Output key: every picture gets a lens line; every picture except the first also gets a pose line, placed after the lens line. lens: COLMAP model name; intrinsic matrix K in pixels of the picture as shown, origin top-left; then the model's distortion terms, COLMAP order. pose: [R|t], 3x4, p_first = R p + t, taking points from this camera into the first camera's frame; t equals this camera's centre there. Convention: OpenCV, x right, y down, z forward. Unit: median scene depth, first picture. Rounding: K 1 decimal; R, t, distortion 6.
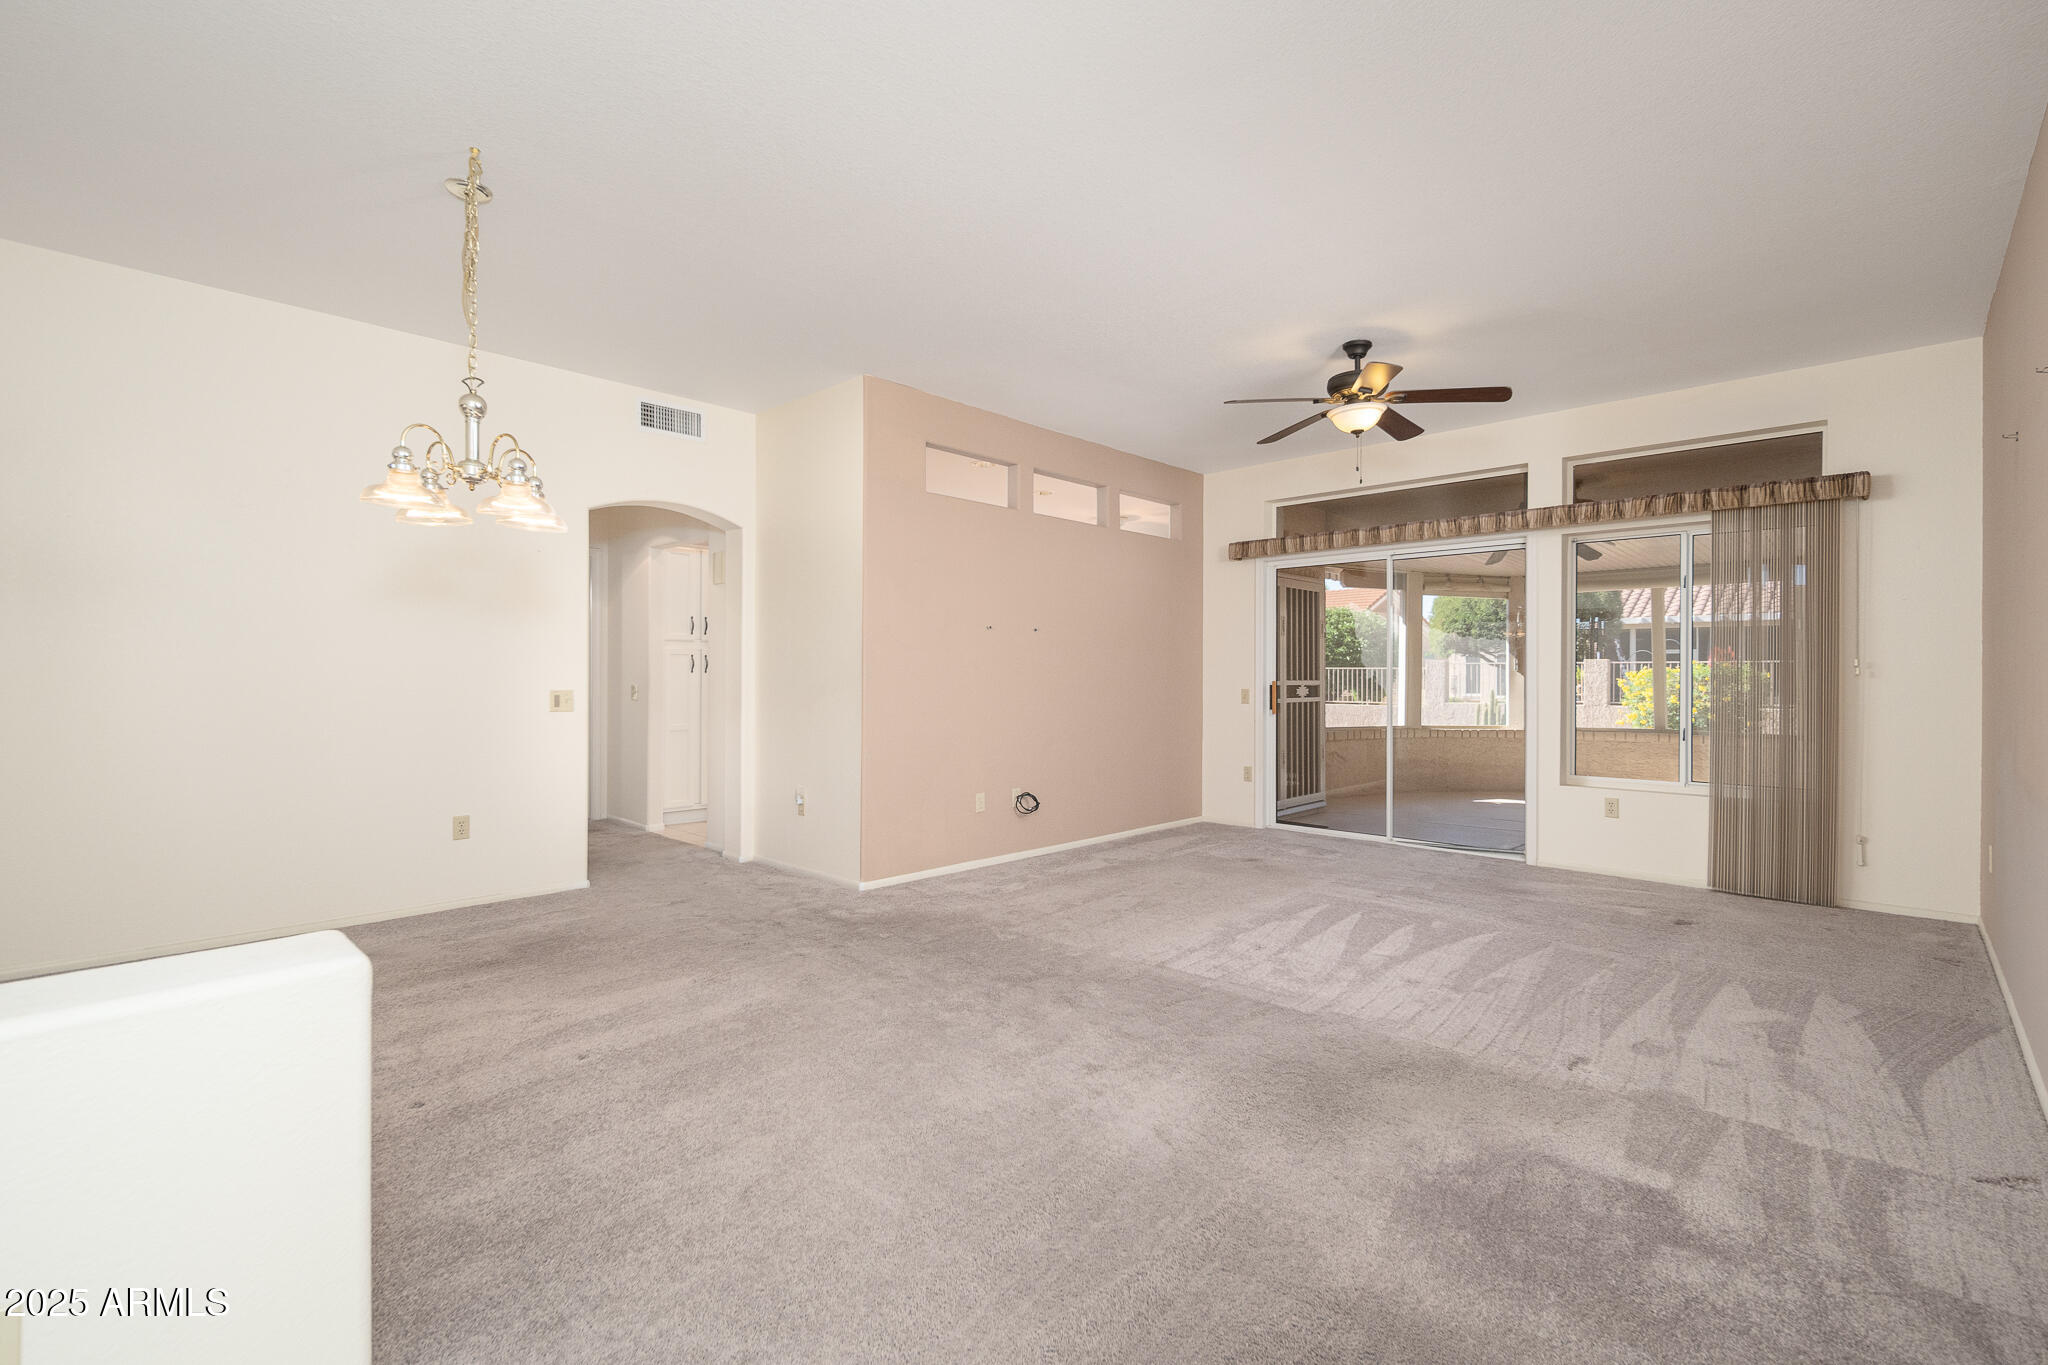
lens RADIAL K [[895.0, 0, 1023.7], [0, 895.0, 688.0], [0, 0, 1]] dist [0.000114, 0.000156]
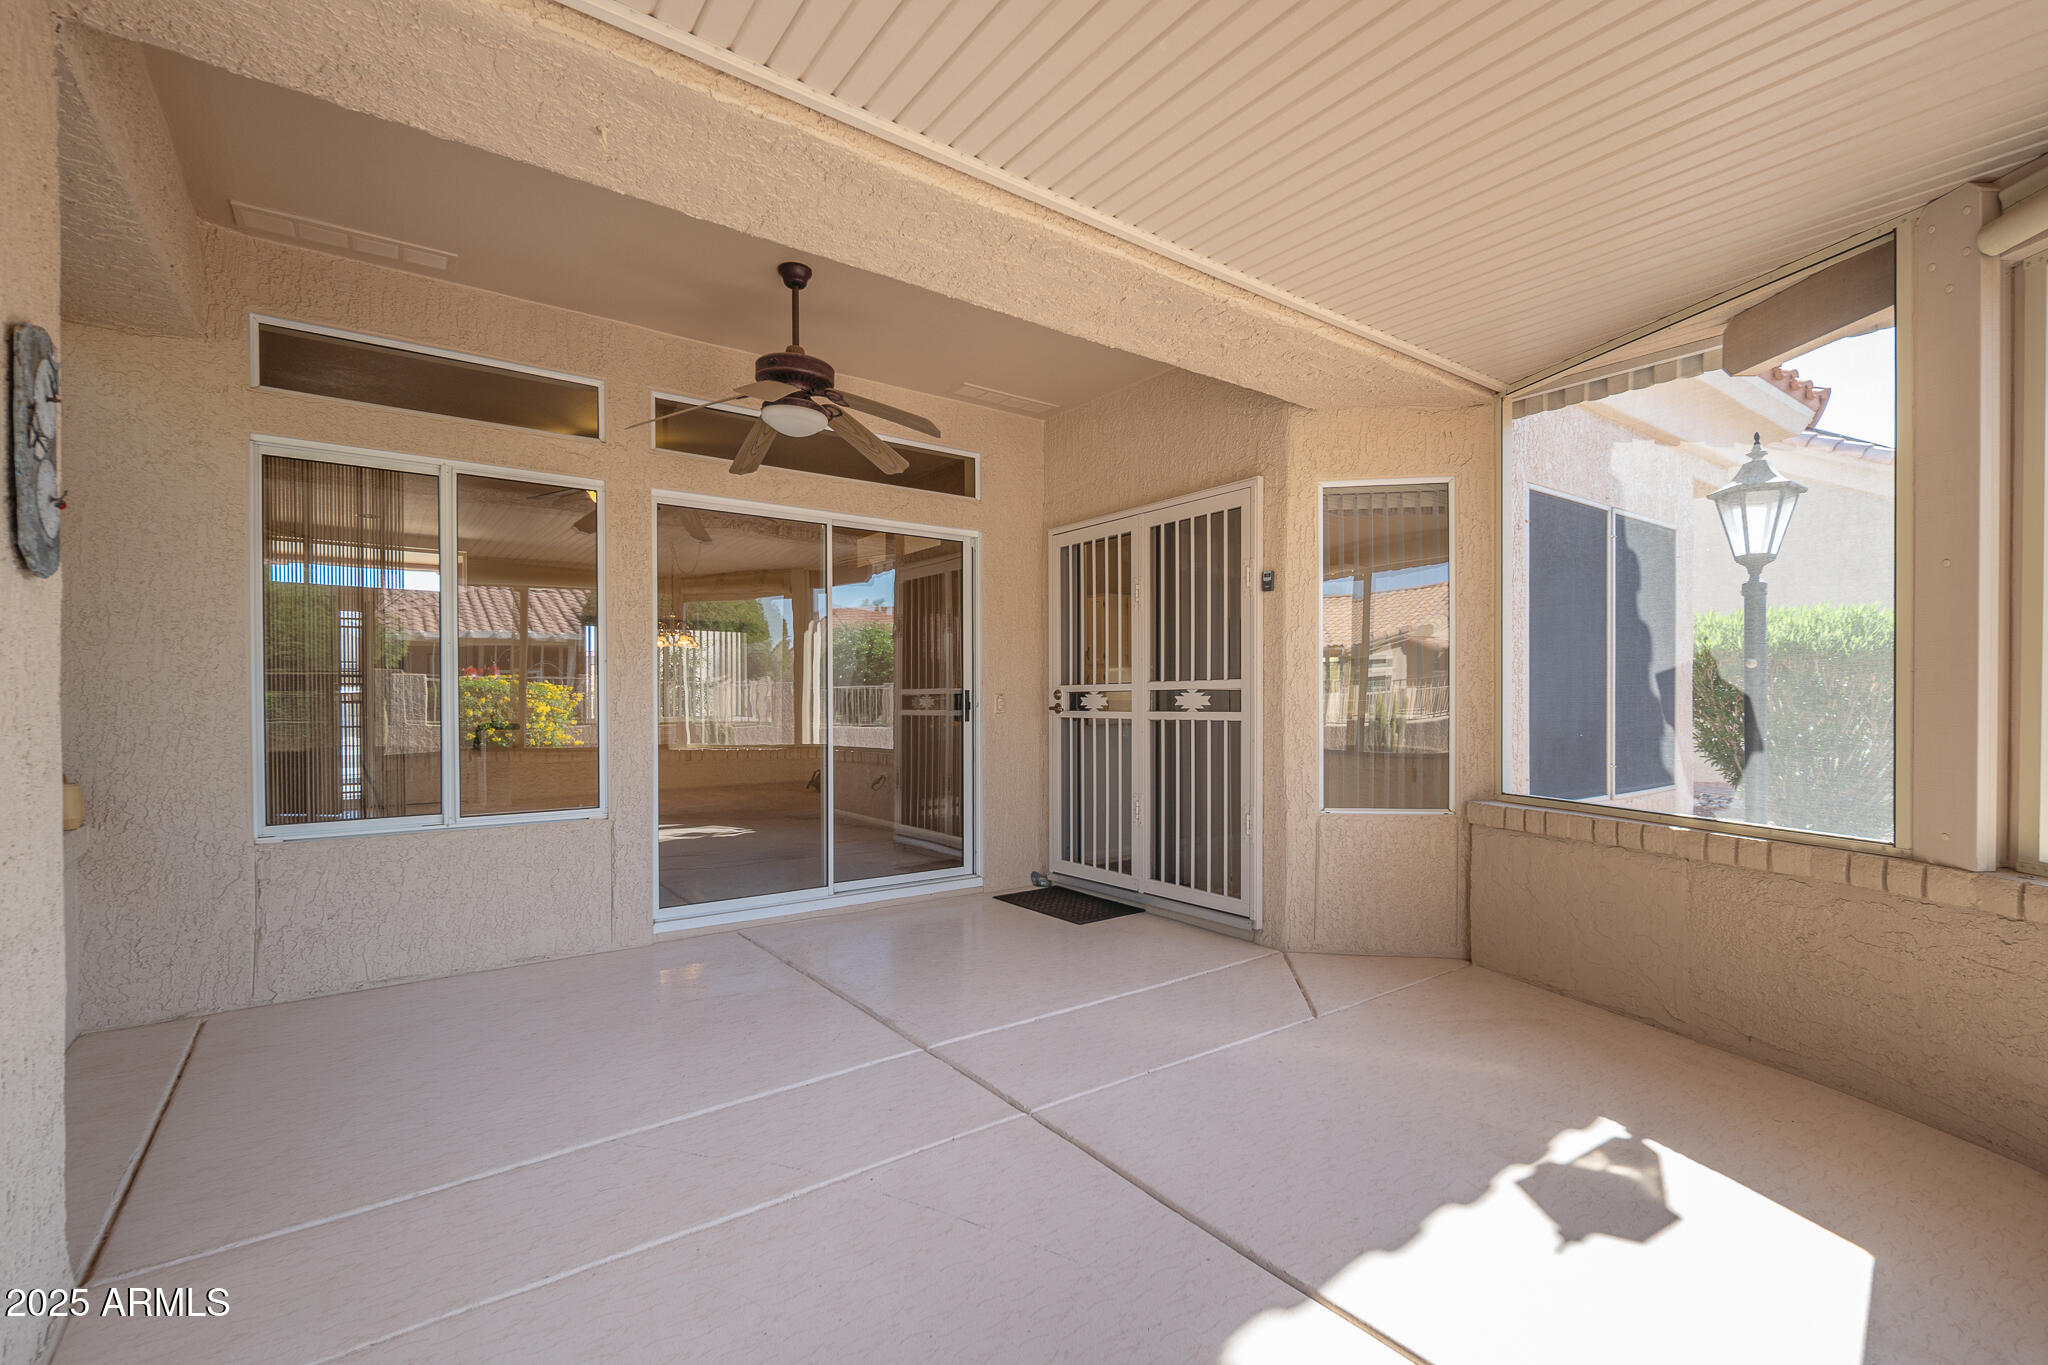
lens RADIAL K [[895.0, 0, 1023.9], [0, 895.0, 695.9], [0, 0, 1]] dist [0.000114, 0.000156]
pose [[-0.167164, -0.001705, -0.985928, 0.889165], [0.008724, 0.999957, -0.003209, 0.001735], [0.985891, -0.009137, -0.167142, 1.018036]]
